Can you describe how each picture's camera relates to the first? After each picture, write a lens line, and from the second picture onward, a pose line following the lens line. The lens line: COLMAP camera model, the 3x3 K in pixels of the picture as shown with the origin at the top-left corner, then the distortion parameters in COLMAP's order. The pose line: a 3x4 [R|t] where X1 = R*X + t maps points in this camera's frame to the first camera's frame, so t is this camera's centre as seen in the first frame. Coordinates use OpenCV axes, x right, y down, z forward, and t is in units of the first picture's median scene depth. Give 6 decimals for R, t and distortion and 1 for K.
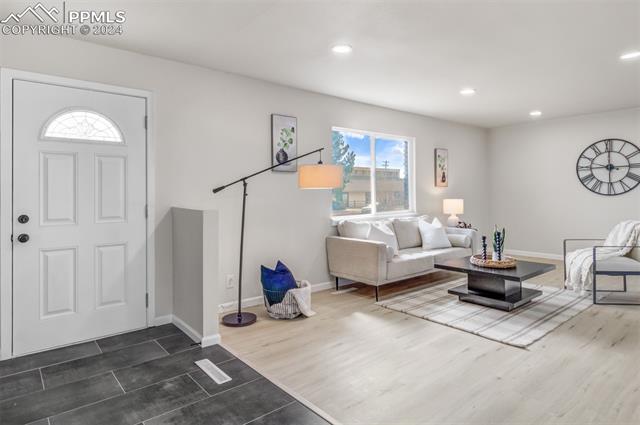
lens RADIAL K [[372.4, 0, 320.7], [0, 372.4, 206.2], [0, 0, 1]] dist [0.004251, 0.000709]
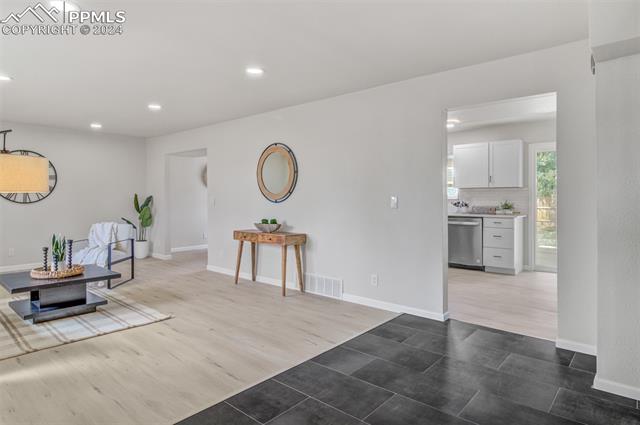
lens RADIAL K [[372.4, 0, 320.5], [0, 372.4, 208.2], [0, 0, 1]] dist [0.004251, 0.000709]
pose [[-0.162479, -0.011833, 0.986641, -0.700123], [0.028253, 0.999462, 0.016640, -0.014971], [-0.986307, 0.030580, -0.162058, 0.555612]]
